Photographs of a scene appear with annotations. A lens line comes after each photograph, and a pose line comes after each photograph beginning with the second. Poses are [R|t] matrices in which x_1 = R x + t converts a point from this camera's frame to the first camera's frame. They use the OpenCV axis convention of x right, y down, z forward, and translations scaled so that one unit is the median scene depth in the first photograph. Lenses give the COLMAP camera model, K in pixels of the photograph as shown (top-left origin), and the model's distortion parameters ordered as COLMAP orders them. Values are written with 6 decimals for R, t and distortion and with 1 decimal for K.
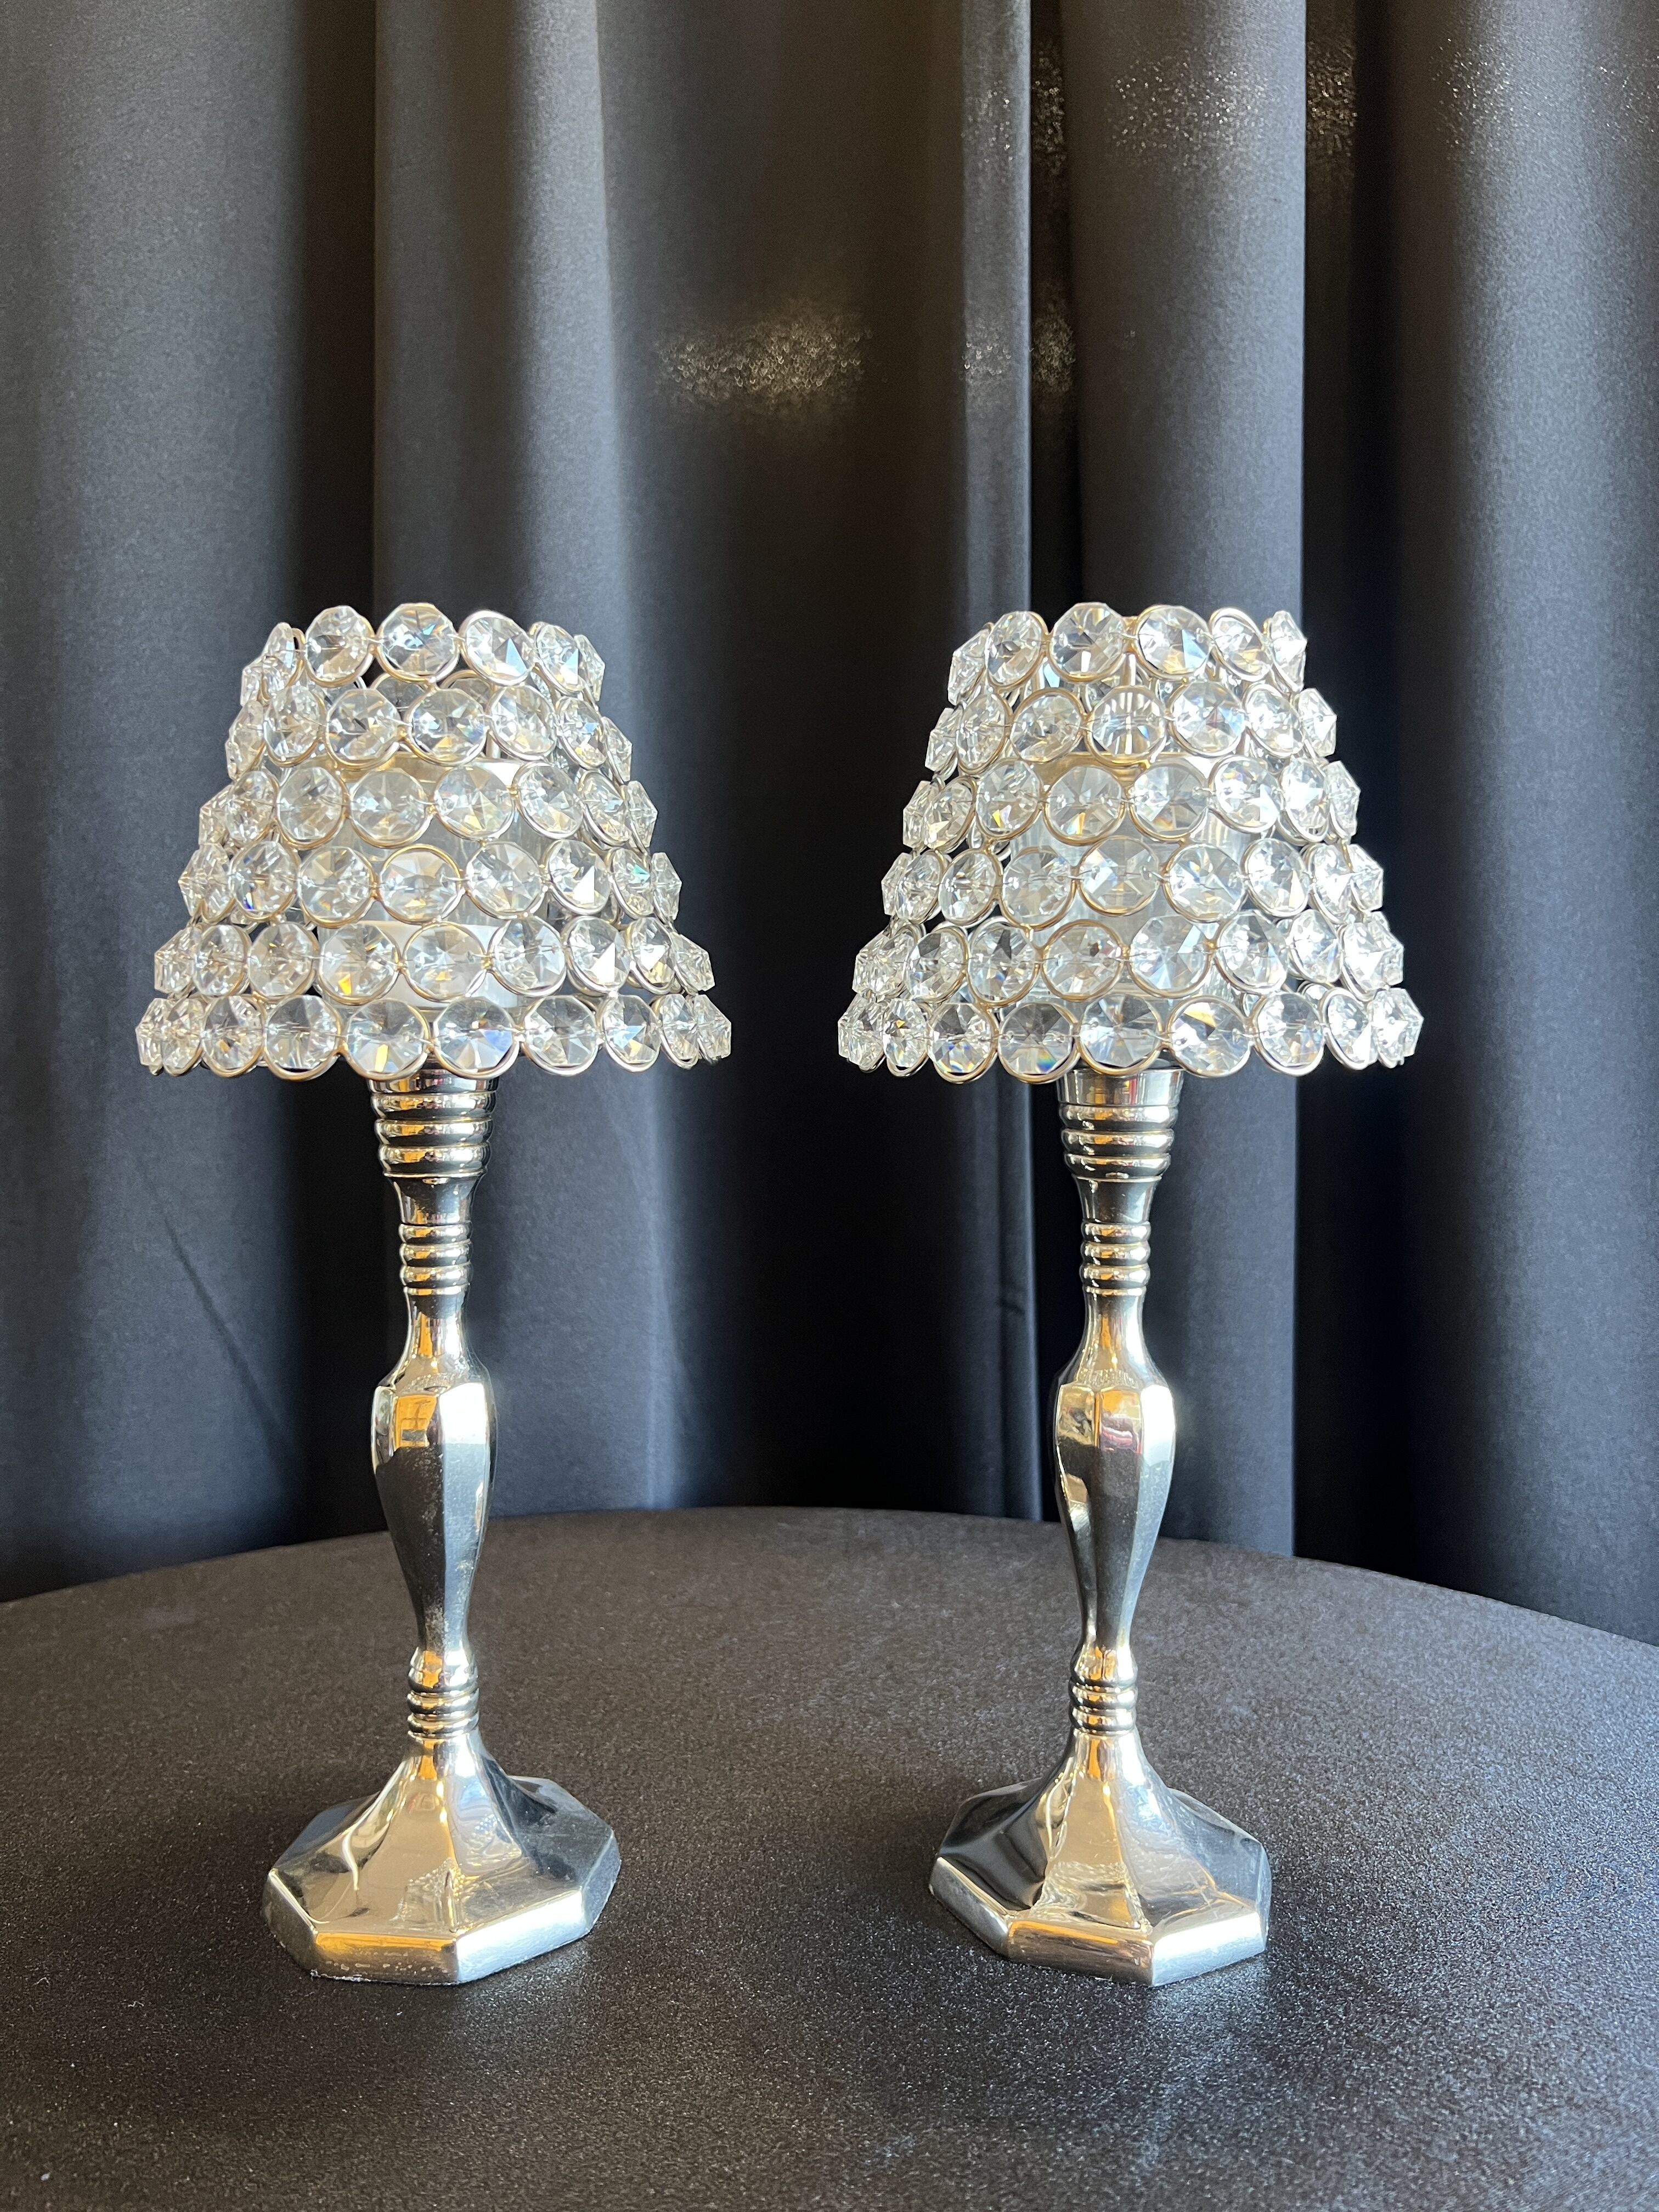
lens RADIAL K [[1661.1, 0, 838.7], [0, 1661.1, 1113.5], [0, 0, 1]] dist [0.044931, -0.054600]
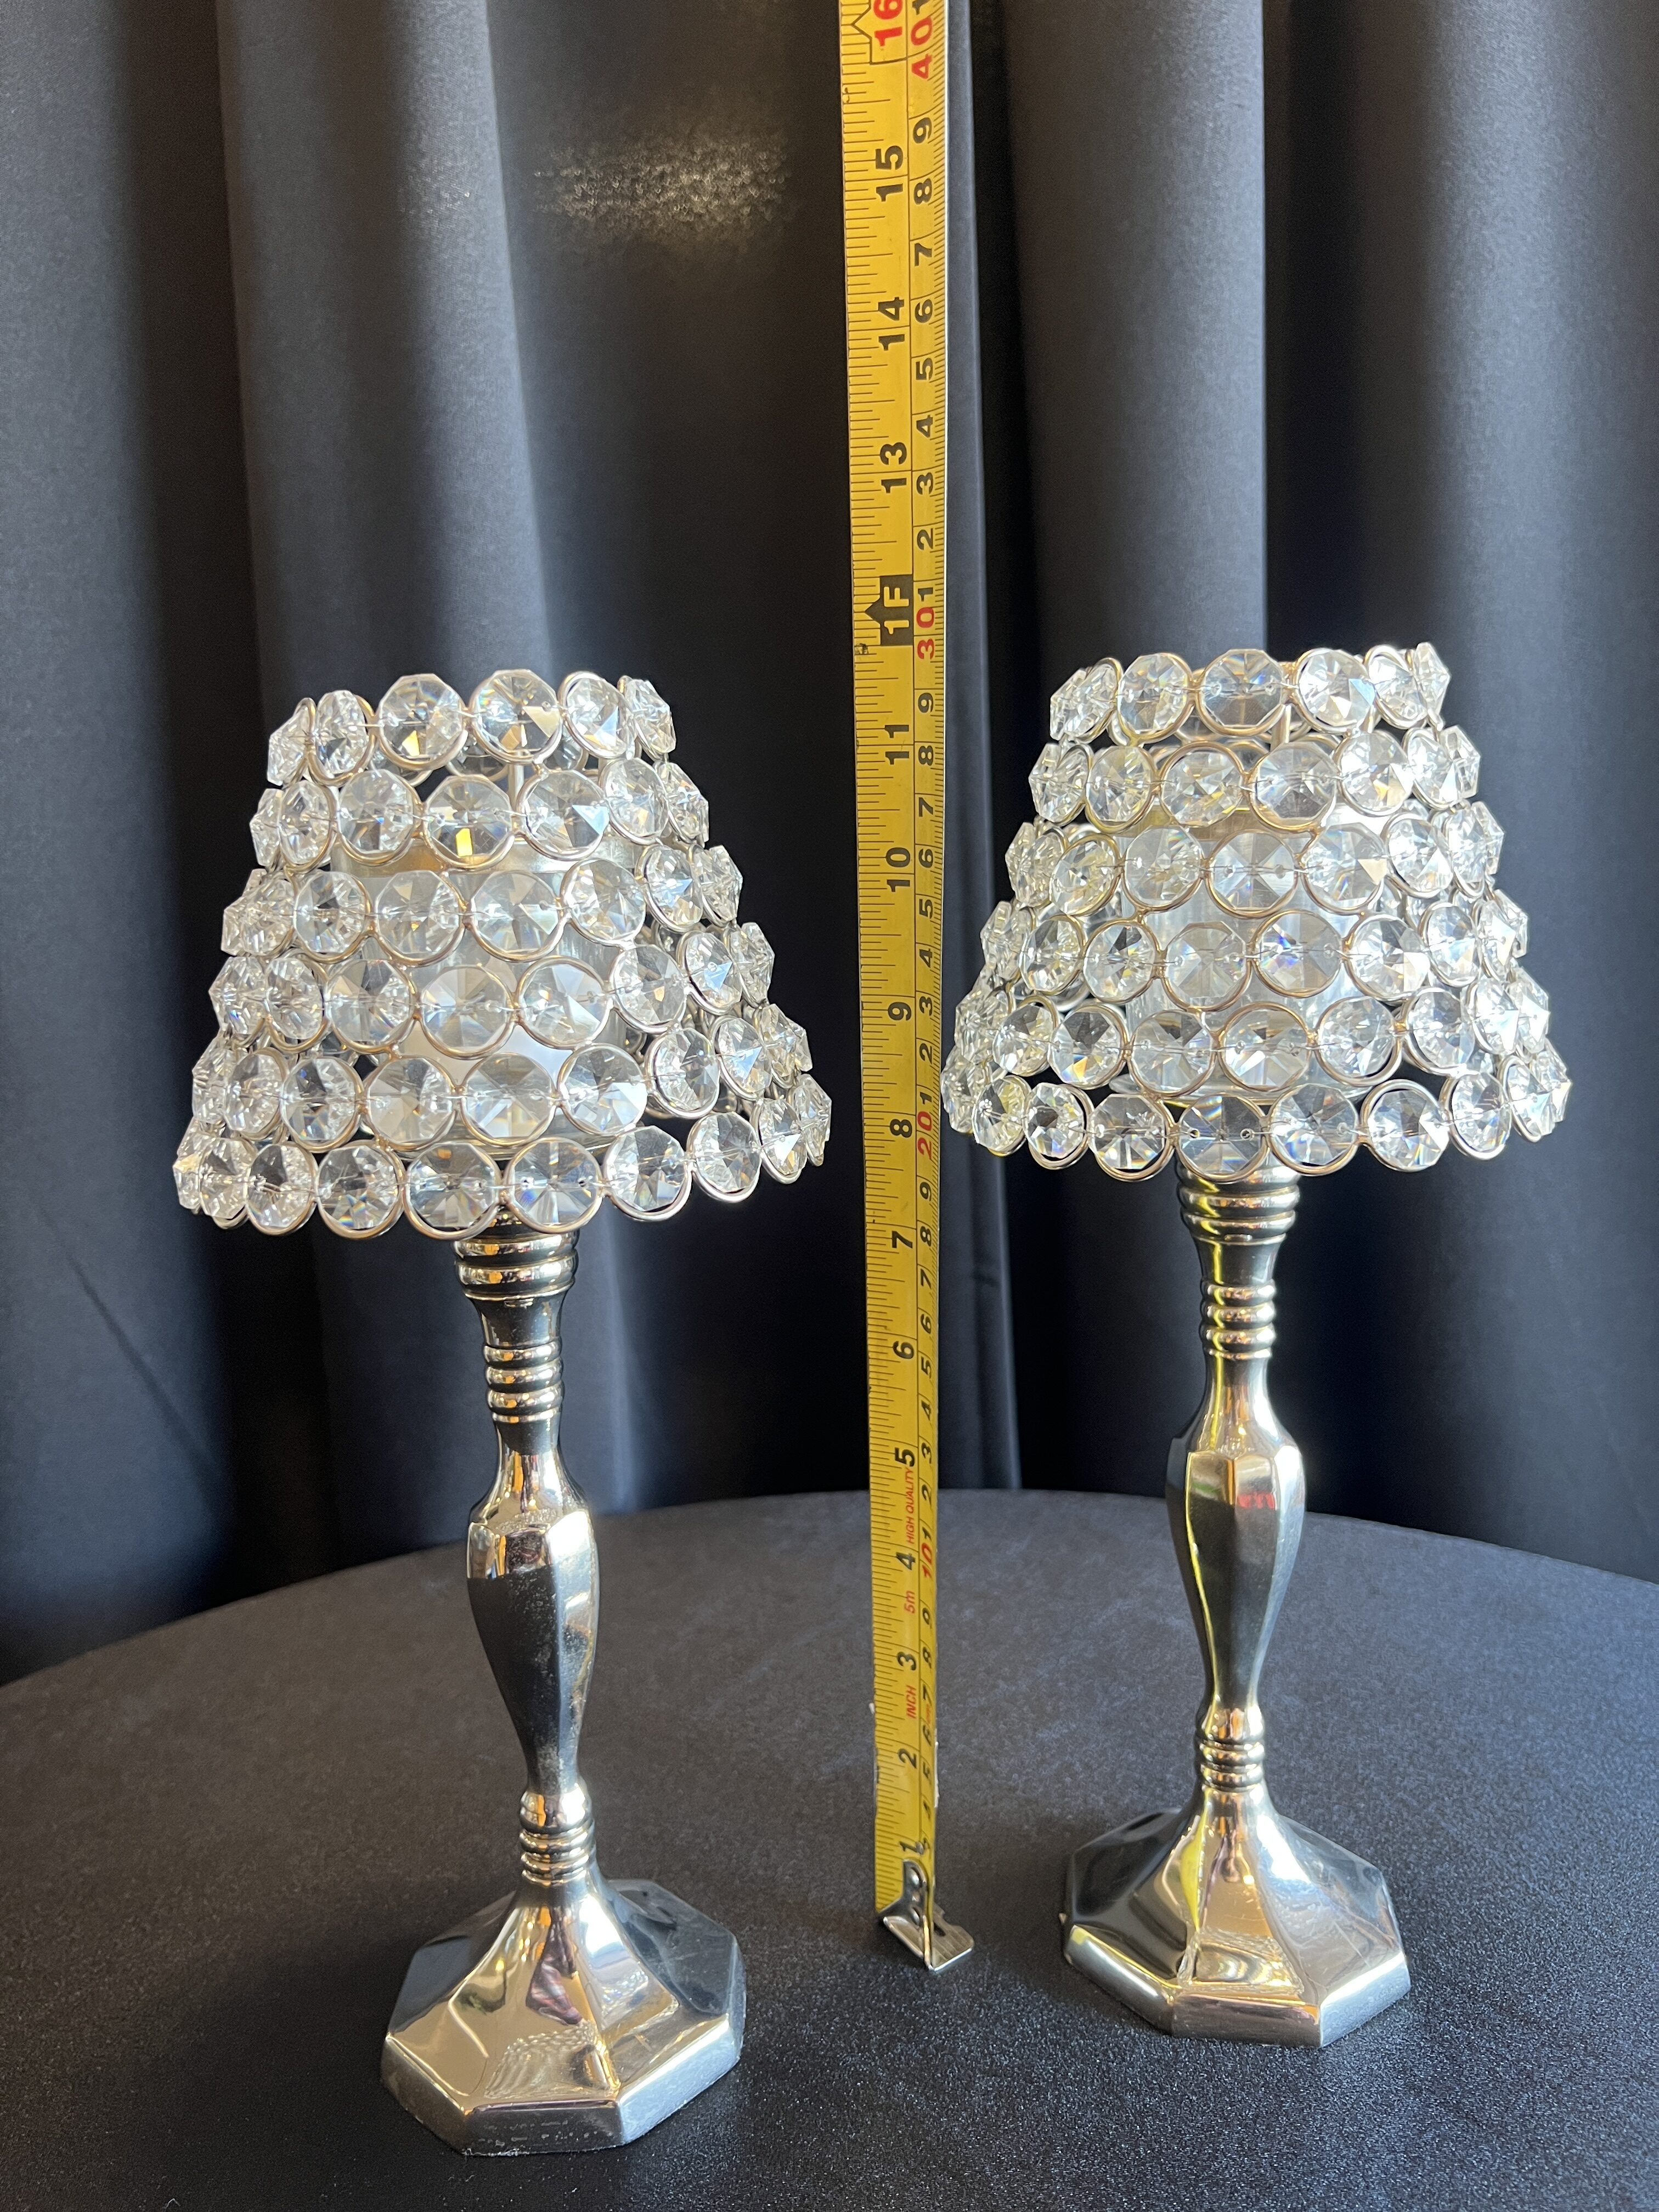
lens RADIAL K [[1661.1, 0, 823.7], [0, 1661.1, 1112.5], [0, 0, 1]] dist [0.044931, -0.054600]
pose [[0.989636, -0.062722, 0.129174, -0.184092], [0.050396, 0.994049, 0.096576, -0.134329], [-0.134463, -0.089066, 0.986908, 0.091931]]
